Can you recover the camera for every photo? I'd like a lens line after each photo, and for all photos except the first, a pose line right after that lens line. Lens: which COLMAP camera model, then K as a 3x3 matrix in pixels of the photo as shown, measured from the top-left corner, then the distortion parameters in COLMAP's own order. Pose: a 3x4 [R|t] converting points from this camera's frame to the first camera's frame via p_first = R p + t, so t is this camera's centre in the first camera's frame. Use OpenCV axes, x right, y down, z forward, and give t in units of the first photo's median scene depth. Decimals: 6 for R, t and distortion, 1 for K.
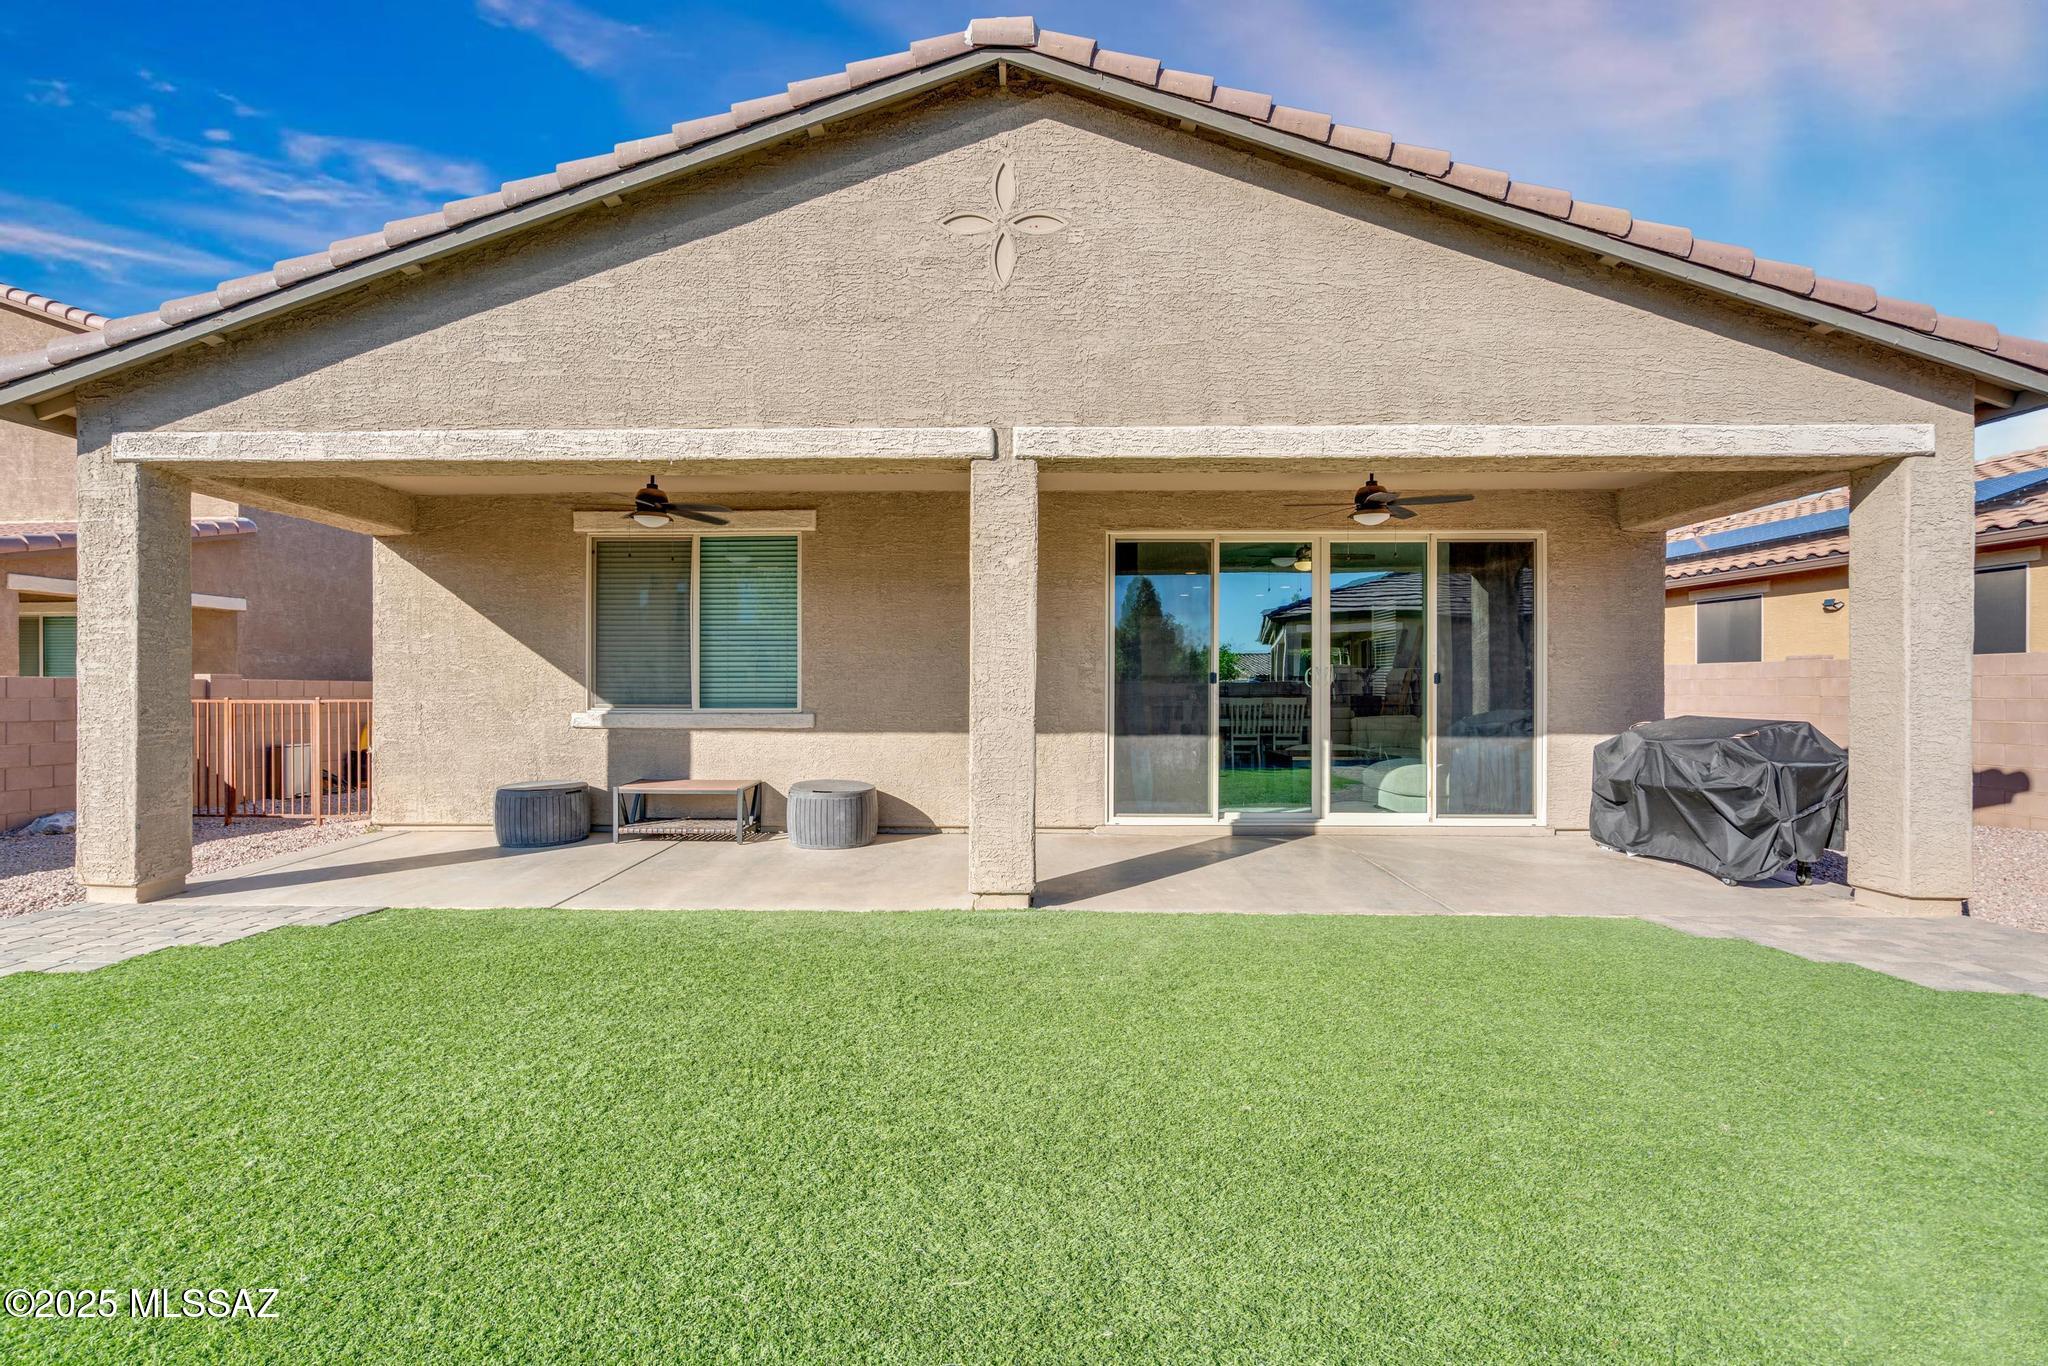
lens RADIAL K [[922.0, 0, 1024.4], [0, 922.0, 687.2], [0, 0, 1]] dist [-0.005129, 0.003760]
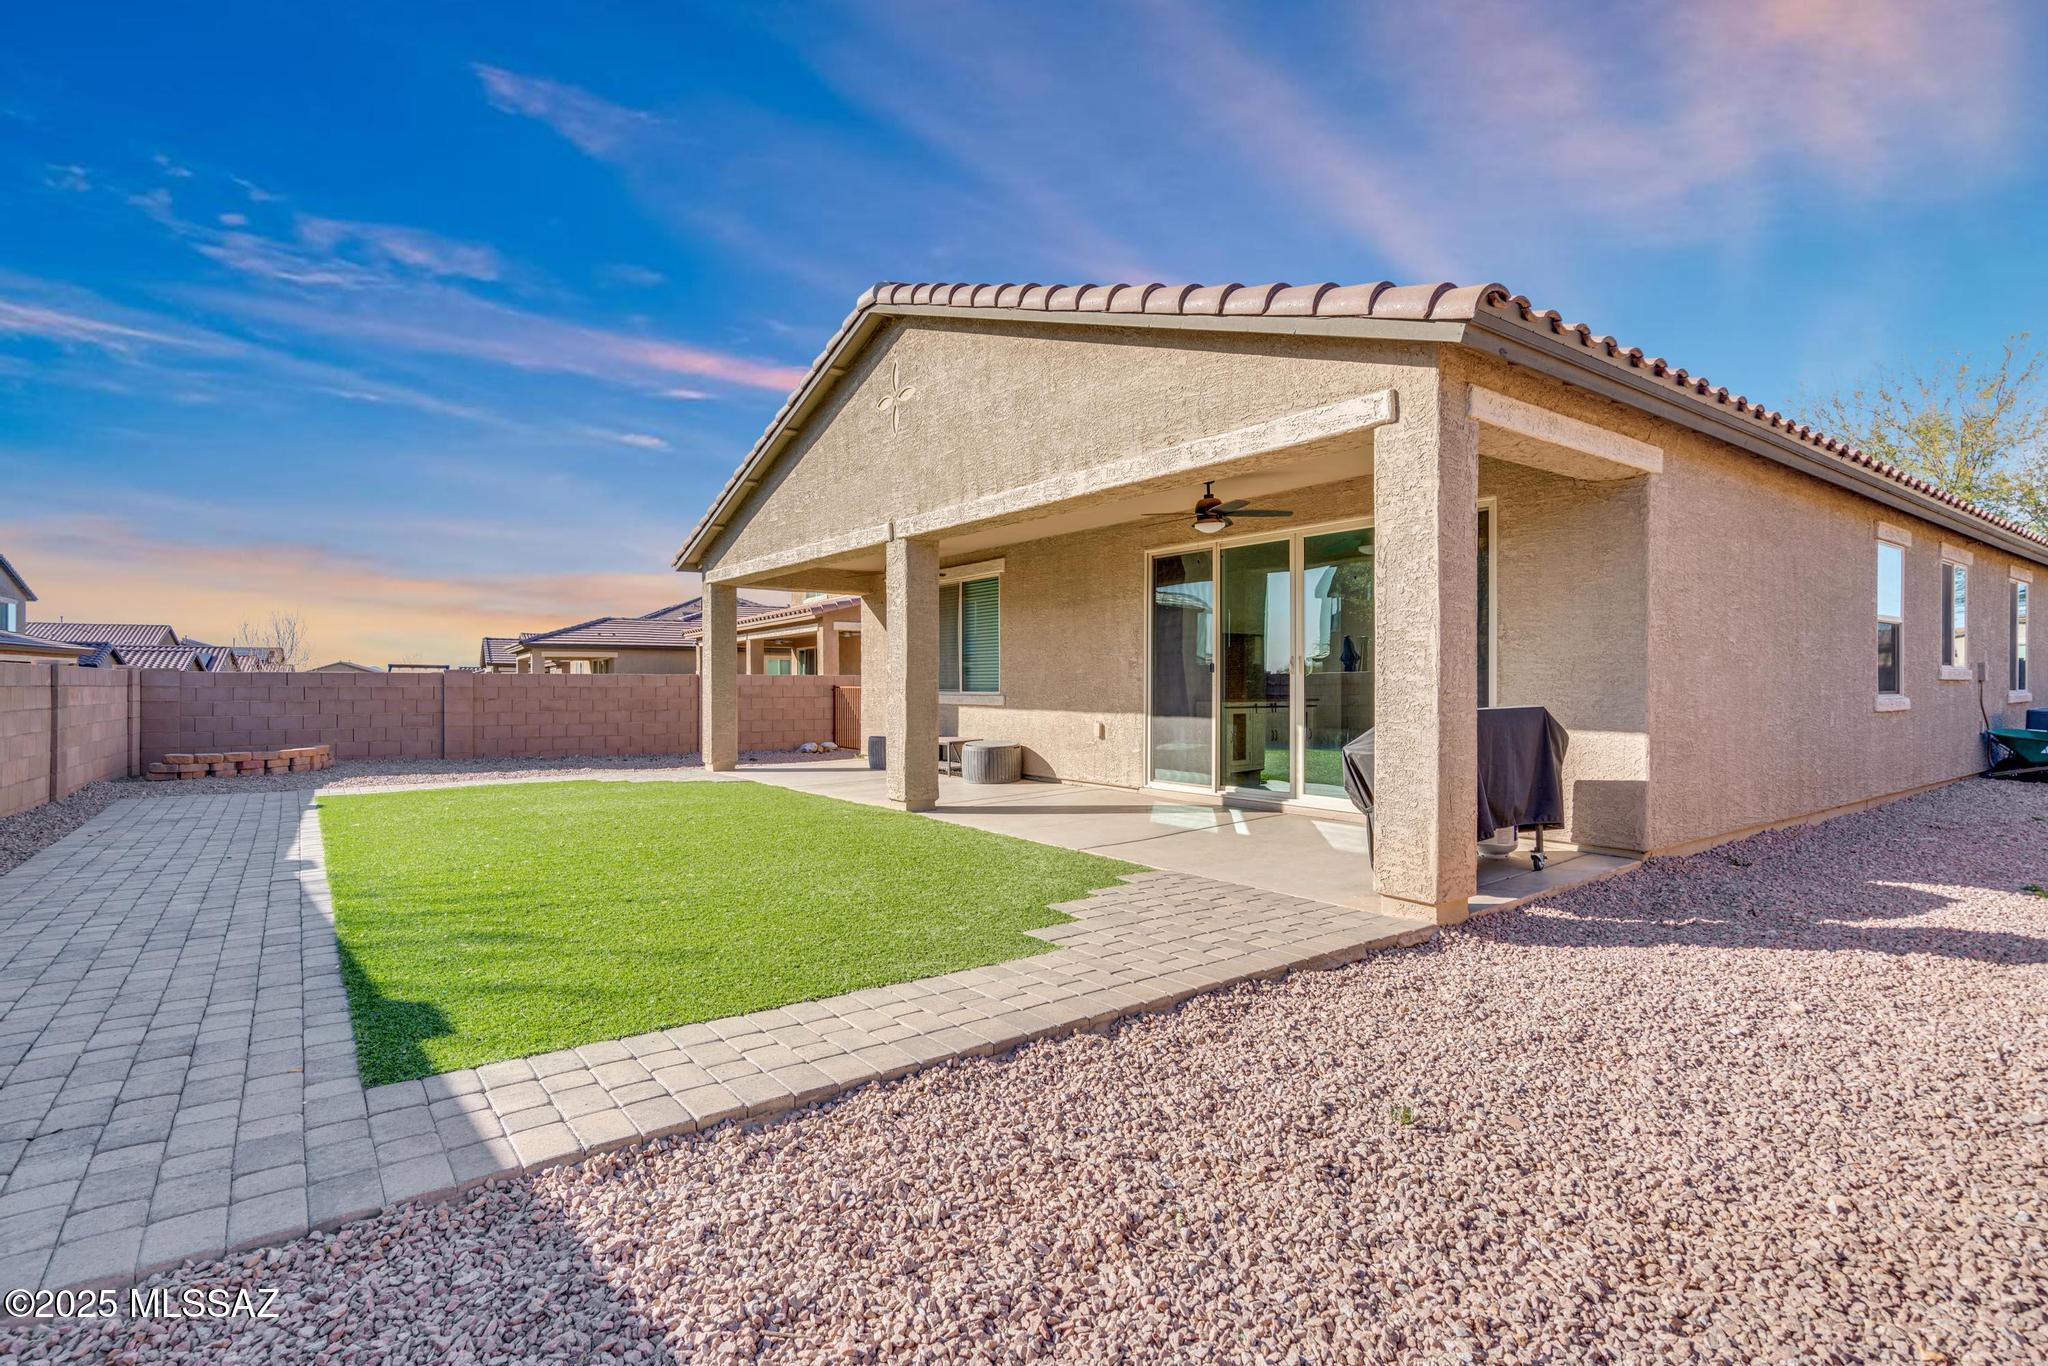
lens RADIAL K [[962.0, 0, 1034.8], [0, 962.0, 676.5], [0, 0, 1]] dist [-0.005661, 0.003853]
pose [[0.624866, -0.006071, -0.780708, 1.159777], [0.003523, 0.999982, -0.004956, 0.007124], [0.780724, 0.000347, 0.624876, 0.084025]]
